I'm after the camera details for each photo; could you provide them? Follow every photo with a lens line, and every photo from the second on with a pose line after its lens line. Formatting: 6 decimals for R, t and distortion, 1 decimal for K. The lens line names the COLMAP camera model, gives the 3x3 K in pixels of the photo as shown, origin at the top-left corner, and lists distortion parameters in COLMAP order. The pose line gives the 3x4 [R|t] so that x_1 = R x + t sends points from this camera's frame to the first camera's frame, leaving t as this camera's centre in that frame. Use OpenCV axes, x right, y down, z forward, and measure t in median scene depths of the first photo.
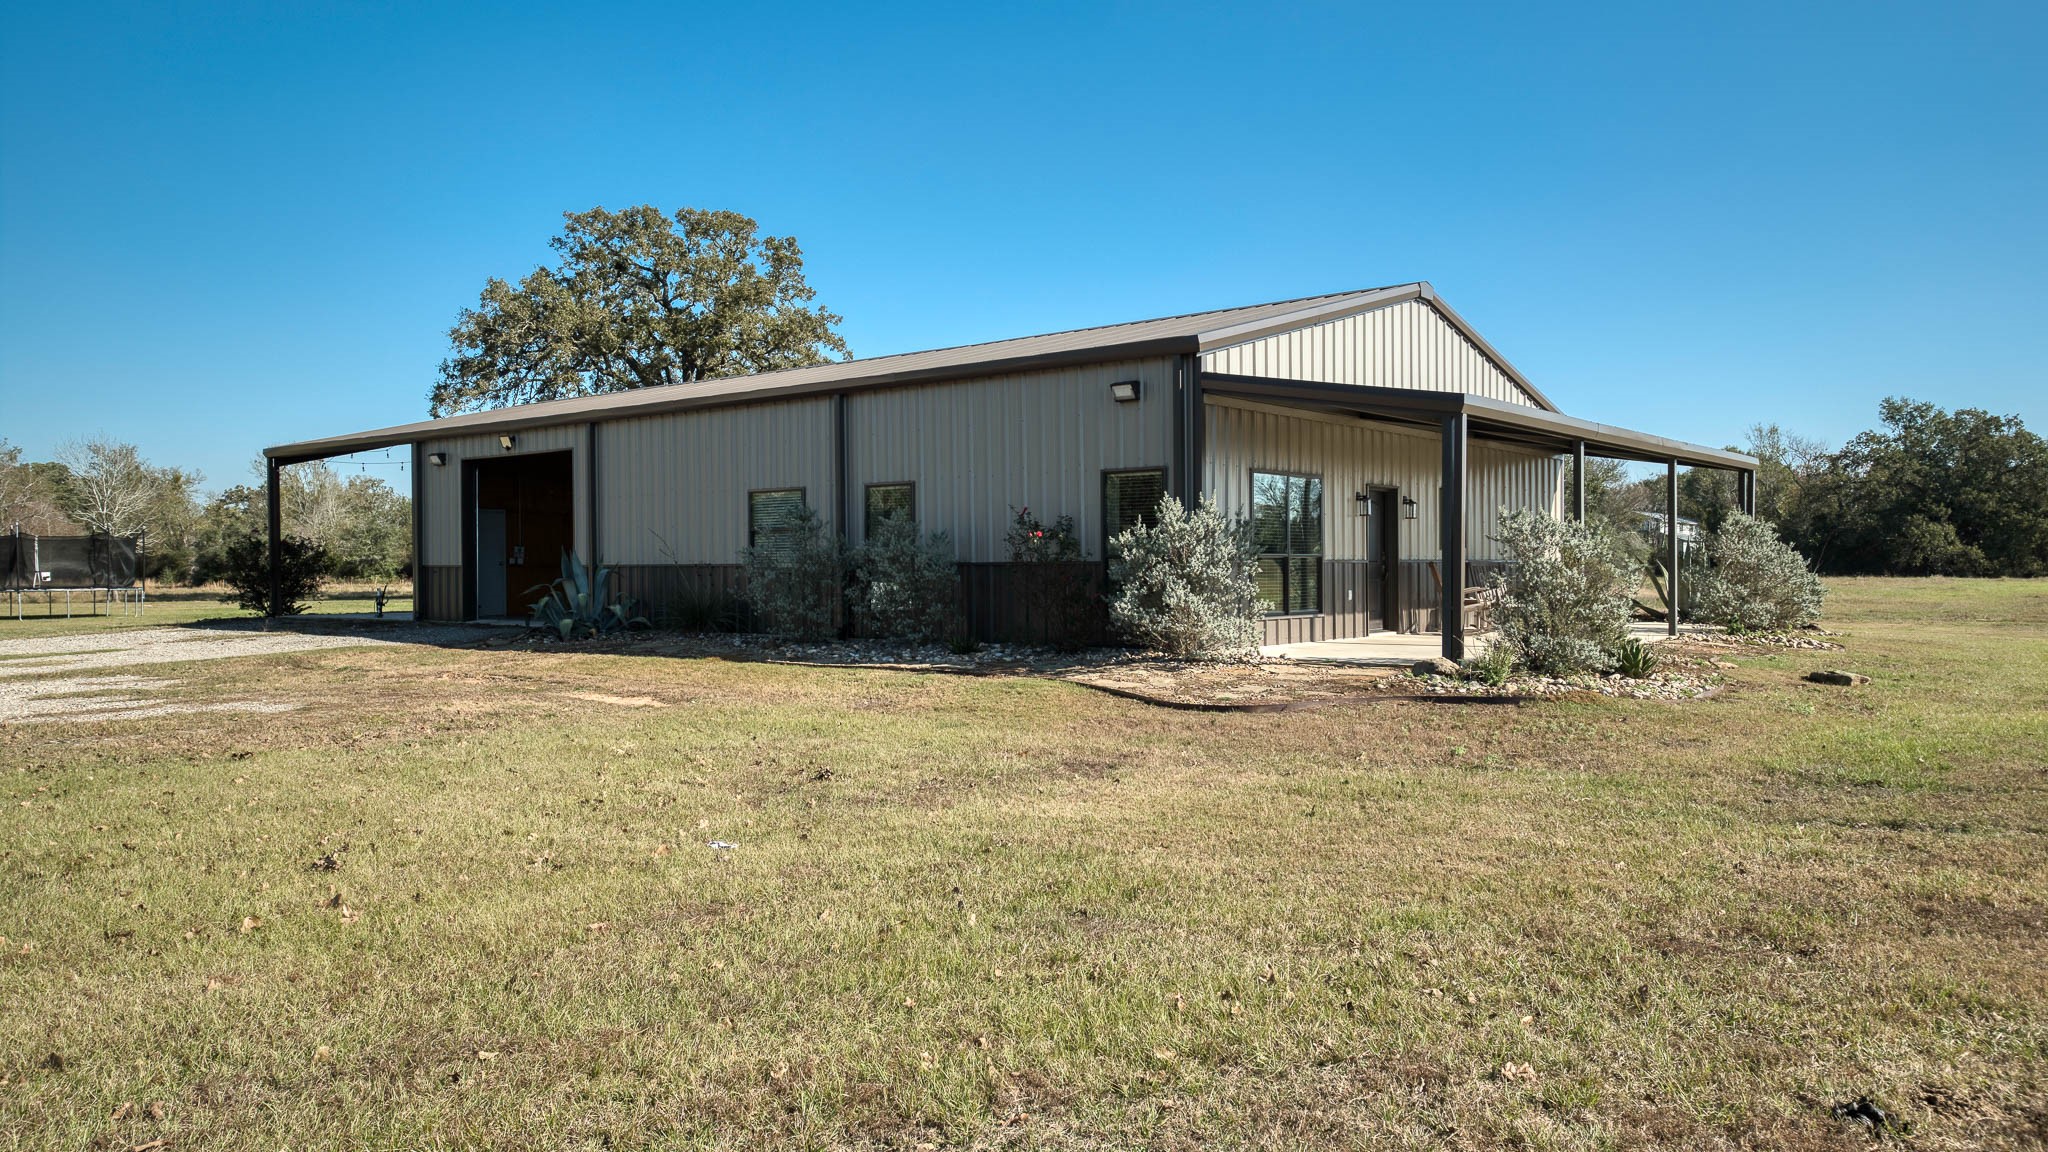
lens RADIAL K [[1572.7, 0, 1024.0], [0, 1572.7, 576.0], [0, 0, 1]] dist [0.053408, -0.284943]
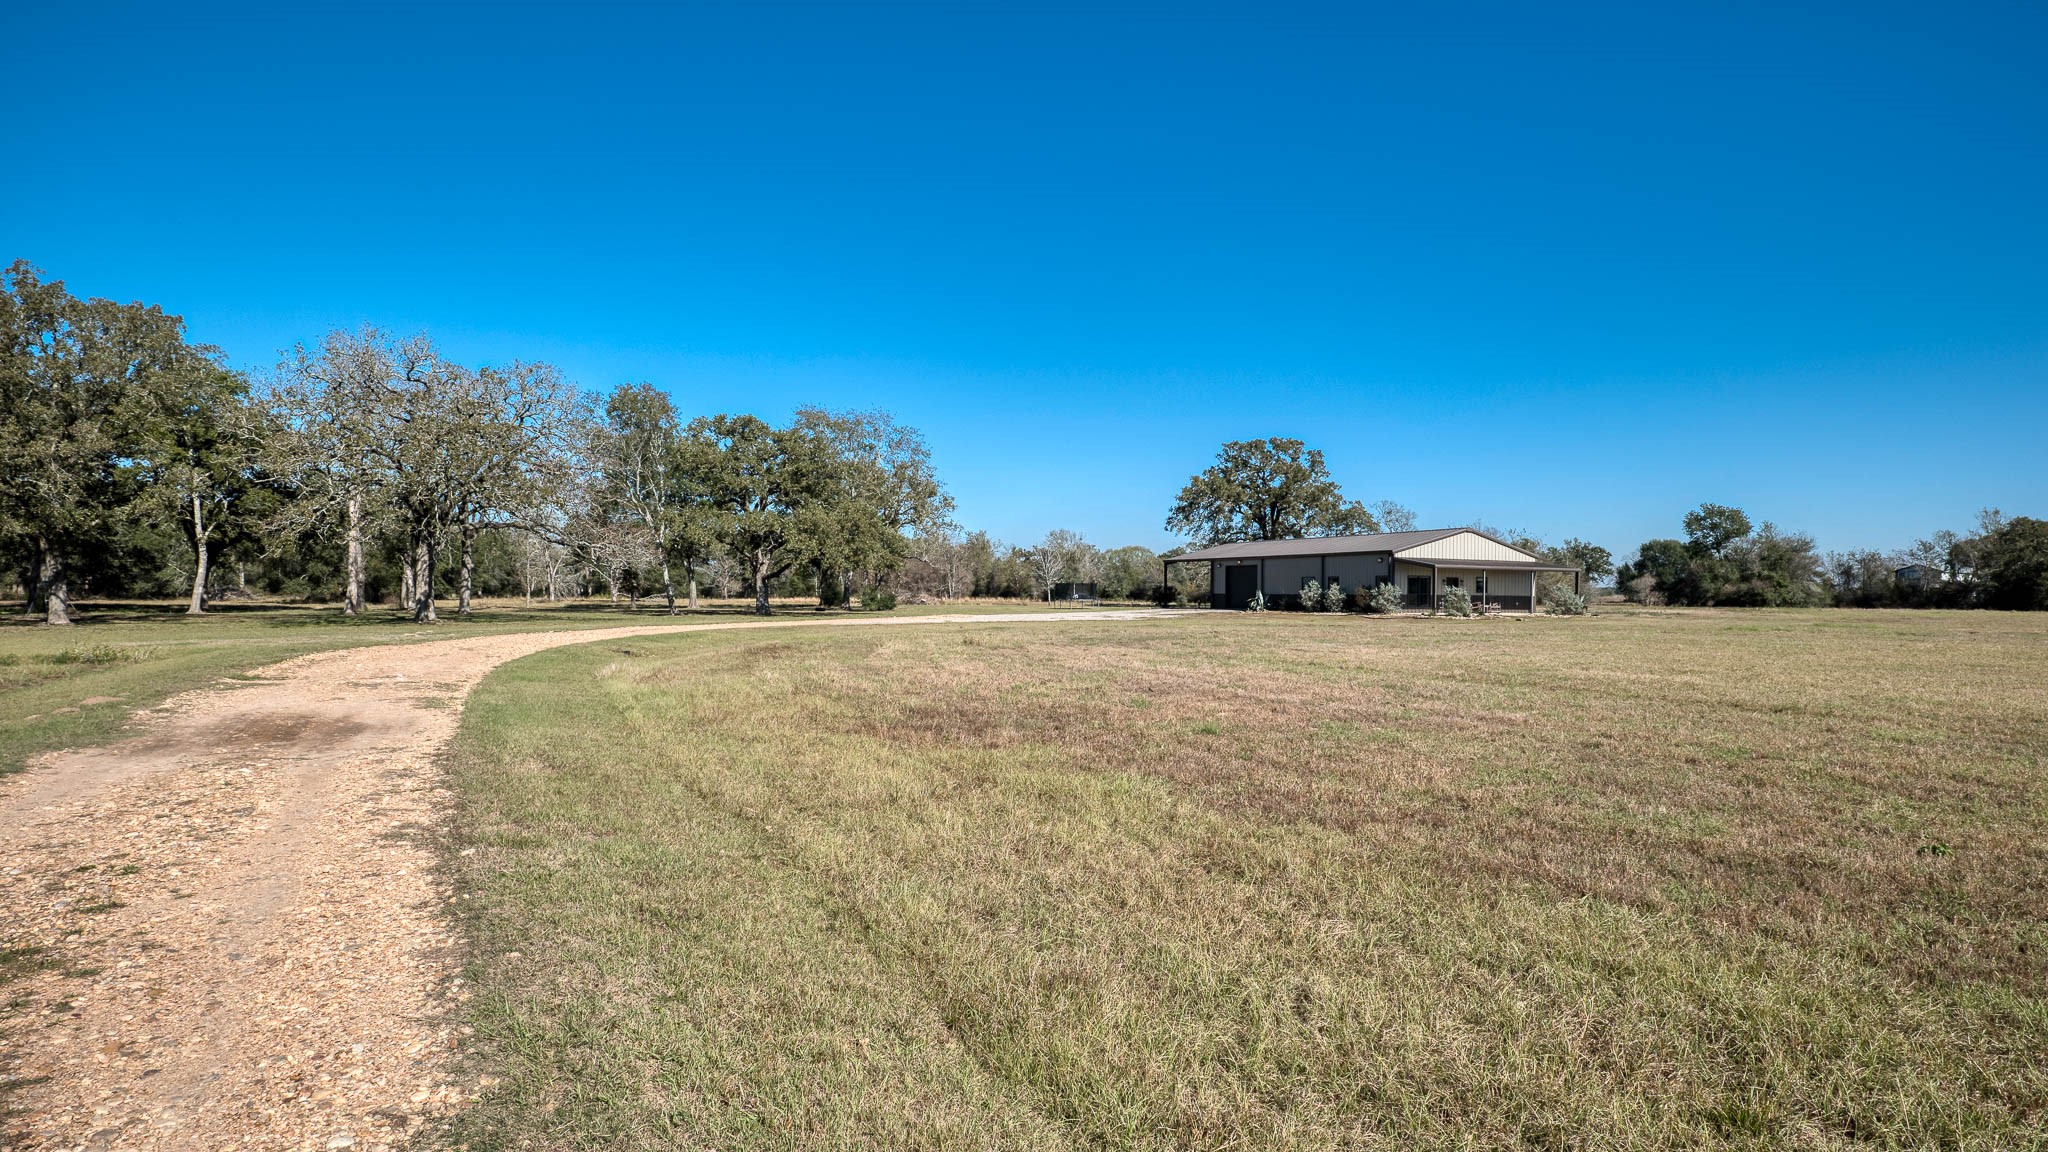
lens RADIAL K [[1572.7, 0, 1024.0], [0, 1572.7, 576.0], [0, 0, 1]] dist [0.053408, -0.284943]
pose [[0.942435, 0.009743, -0.334247, 0.215077], [-0.015584, 0.999769, -0.014798, 0.007075], [0.334026, 0.019155, 0.942369, -1.299235]]
